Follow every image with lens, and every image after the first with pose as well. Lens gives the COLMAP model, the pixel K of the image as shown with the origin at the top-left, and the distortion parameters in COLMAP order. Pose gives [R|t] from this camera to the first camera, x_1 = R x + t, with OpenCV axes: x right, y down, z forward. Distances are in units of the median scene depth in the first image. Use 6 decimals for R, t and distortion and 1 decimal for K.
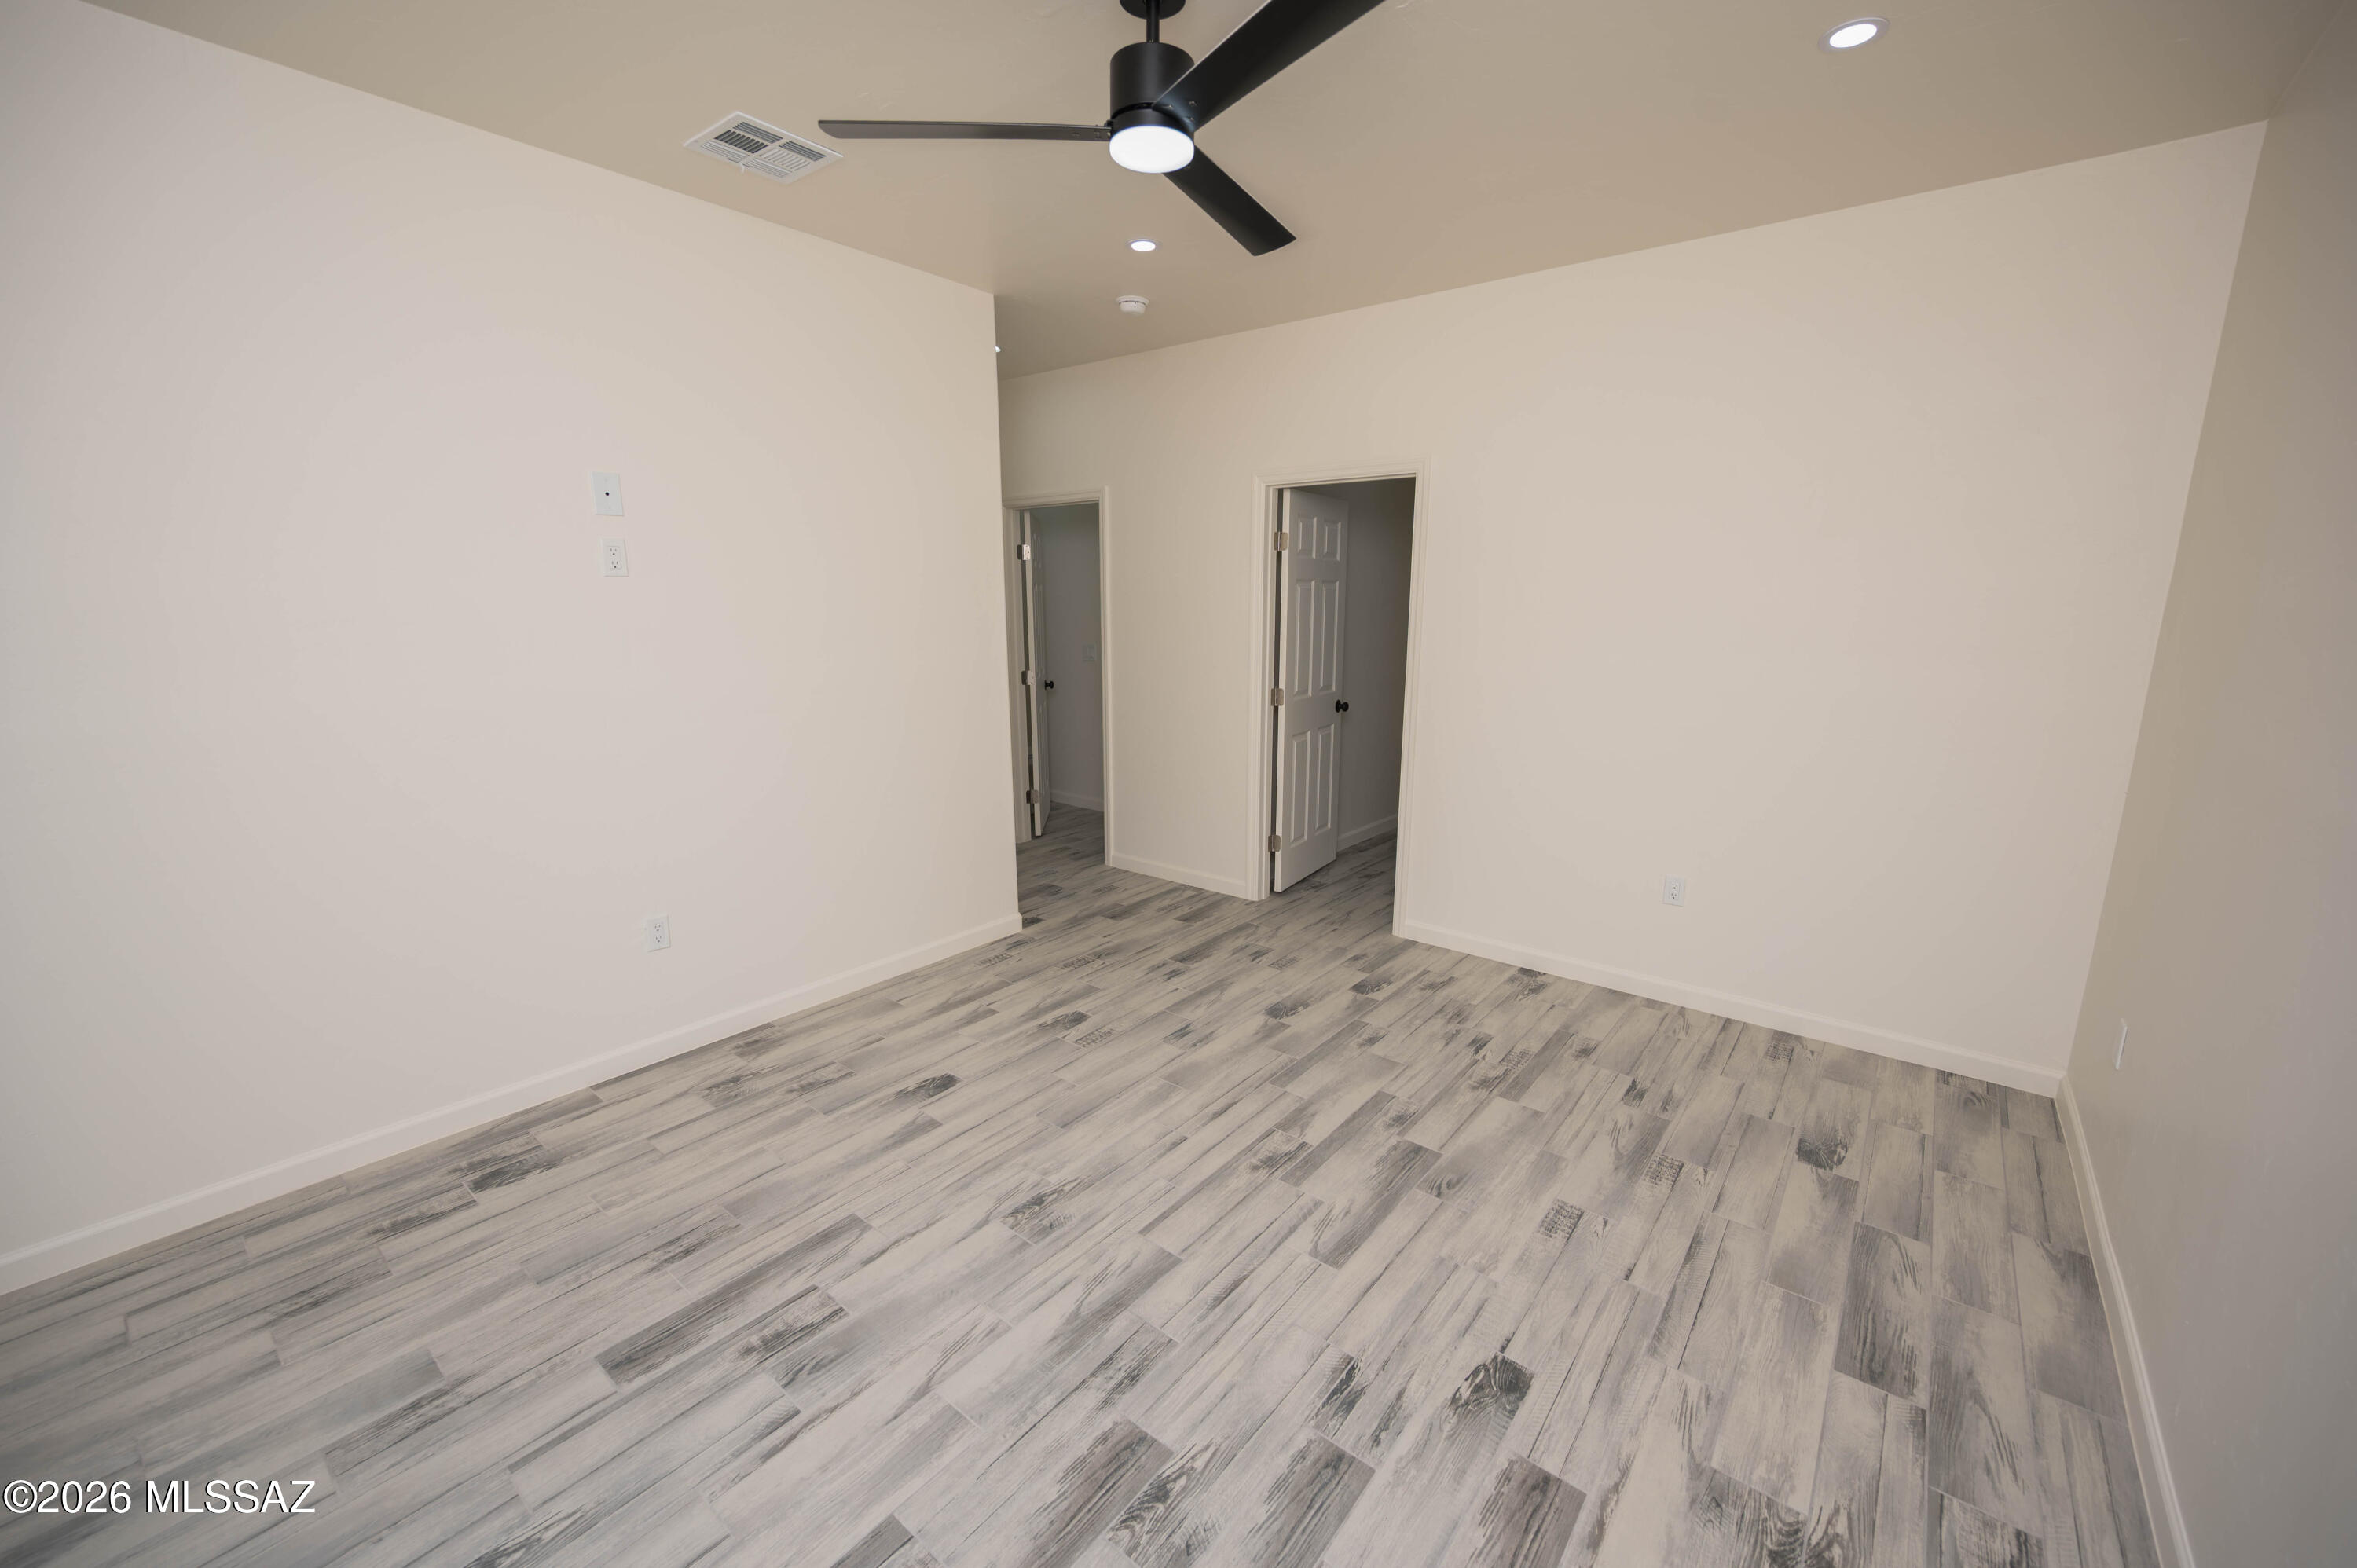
lens RADIAL K [[937.0, 0, 1181.8], [0, 937.0, 790.6], [0, 0, 1]] dist [-0.000522, -0.000297]
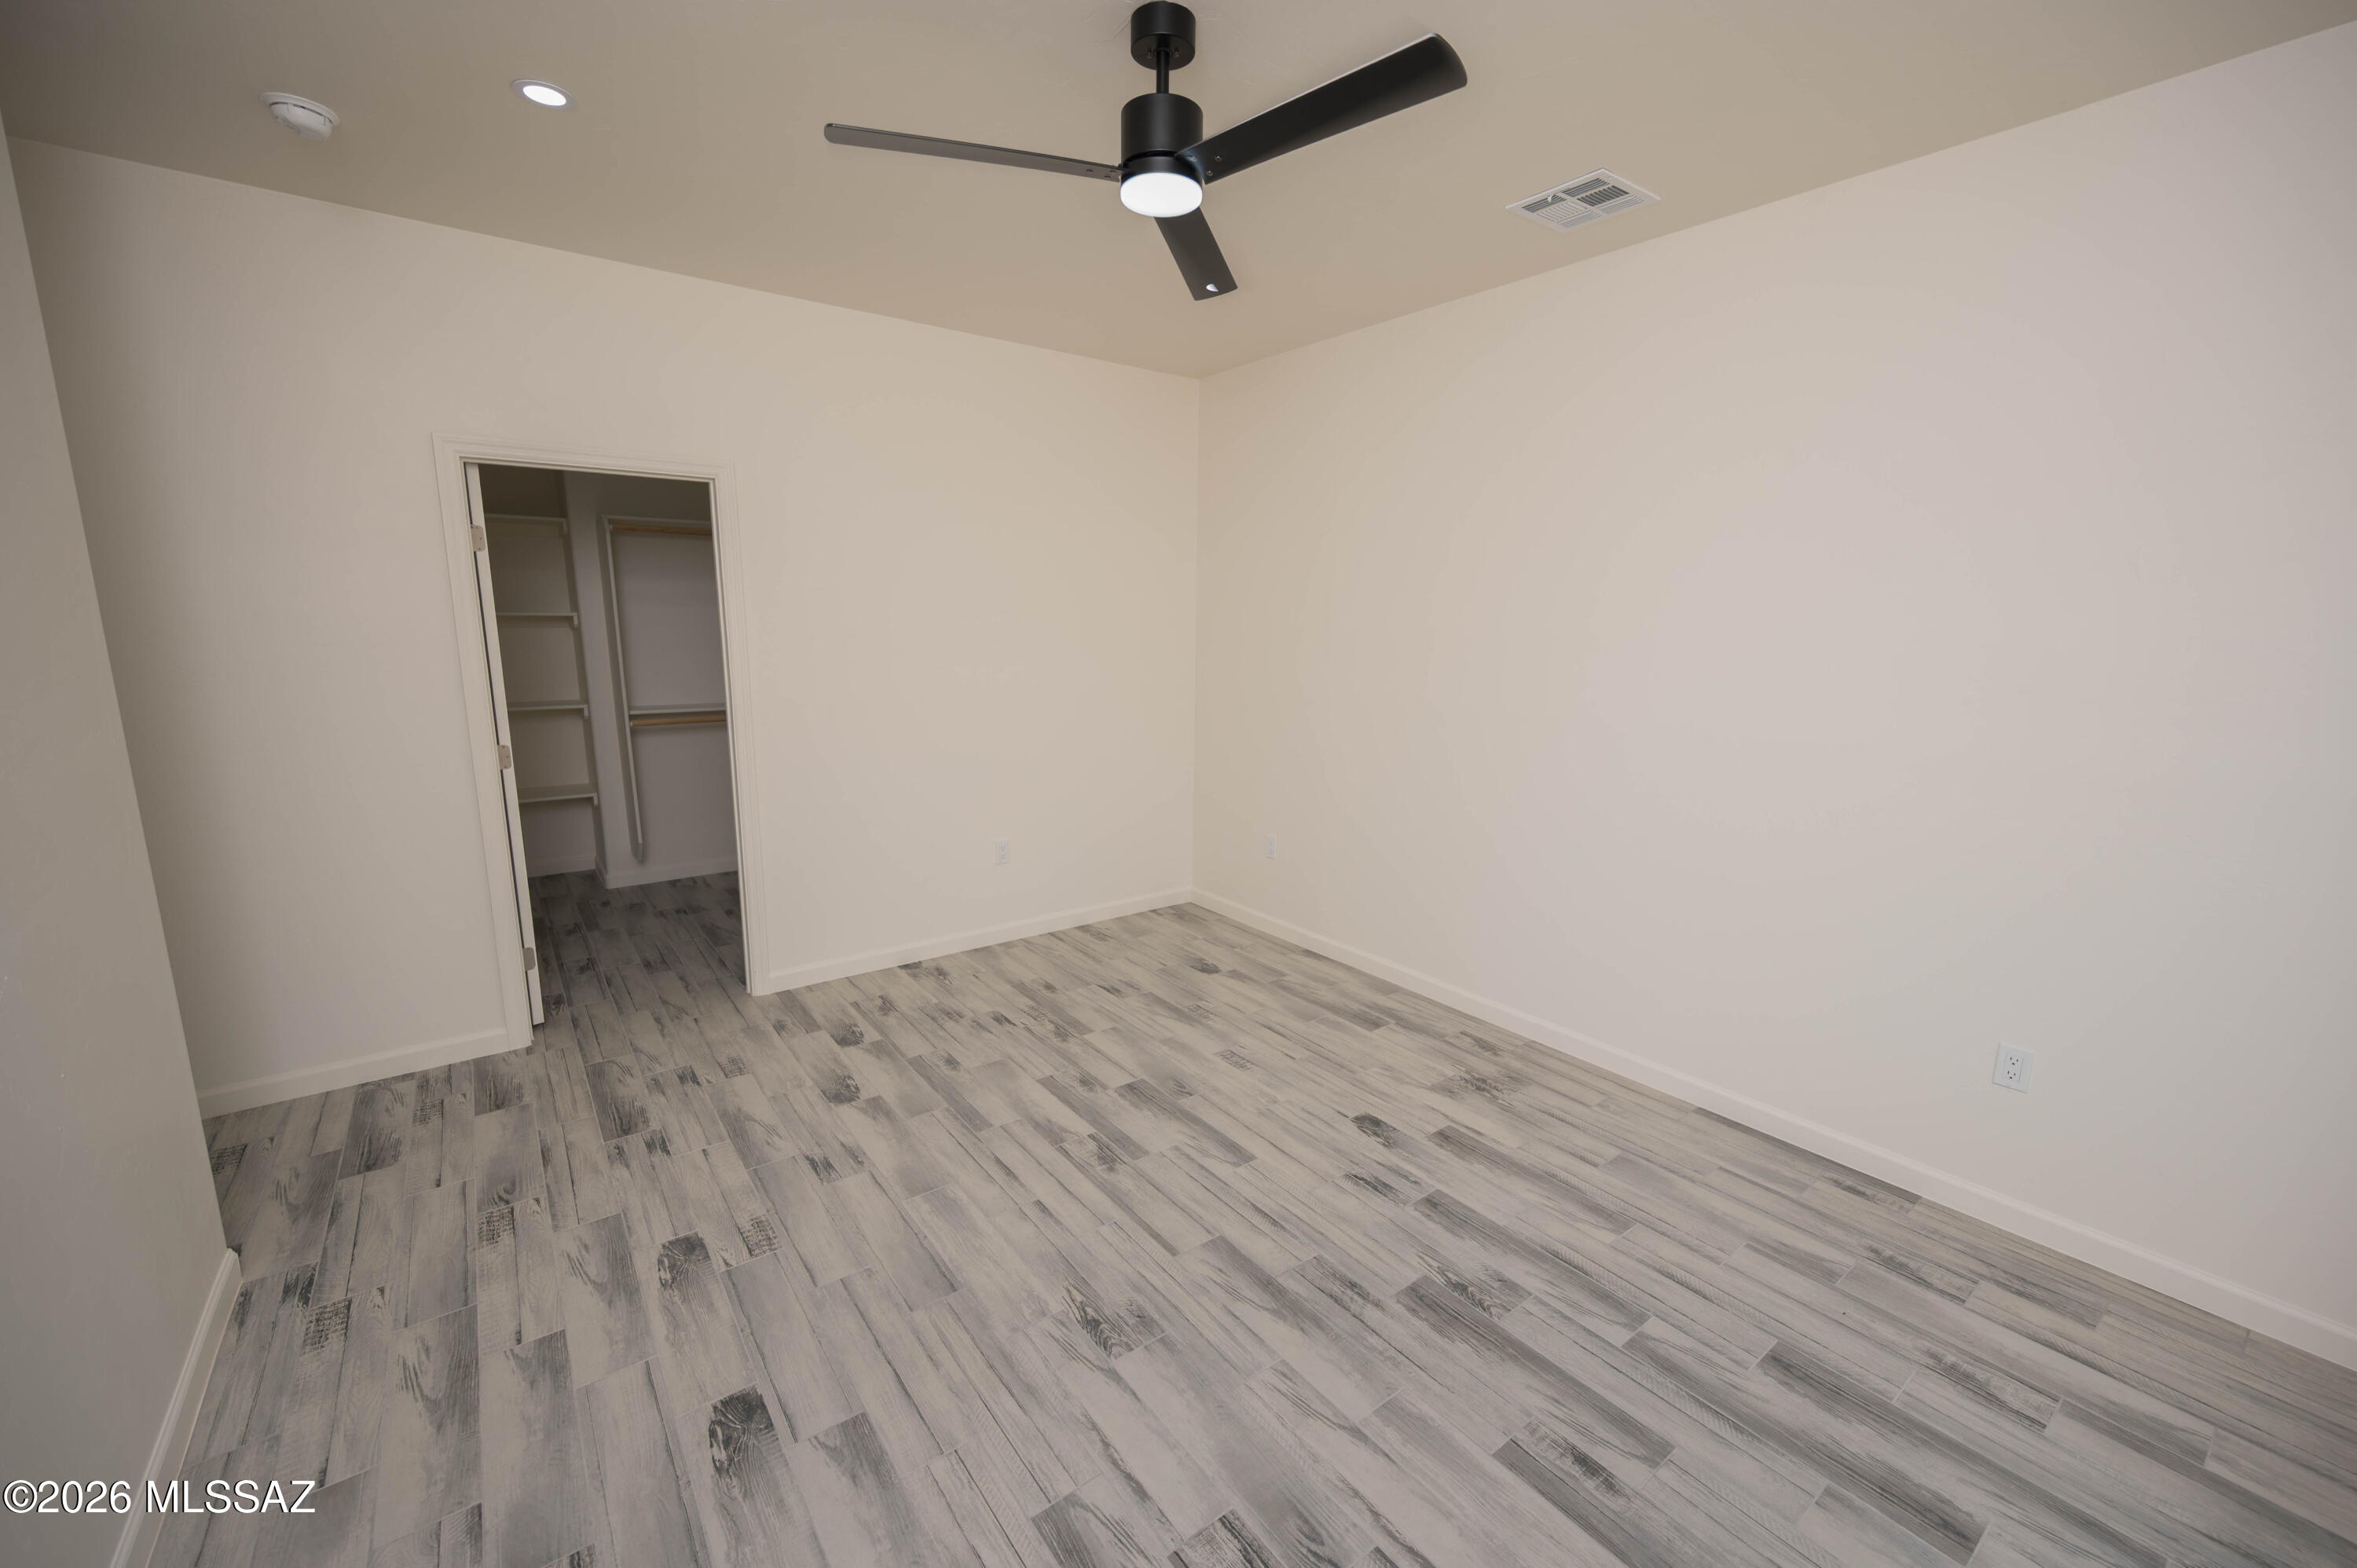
lens RADIAL K [[937.0, 0, 1181.8], [0, 937.0, 790.6], [0, 0, 1]] dist [-0.000522, -0.000297]
pose [[0.243123, -0.180618, 0.953031, -0.707196], [0.190292, 0.972300, 0.135725, -0.115168], [-0.951147, 0.148356, 0.270759, 0.501226]]
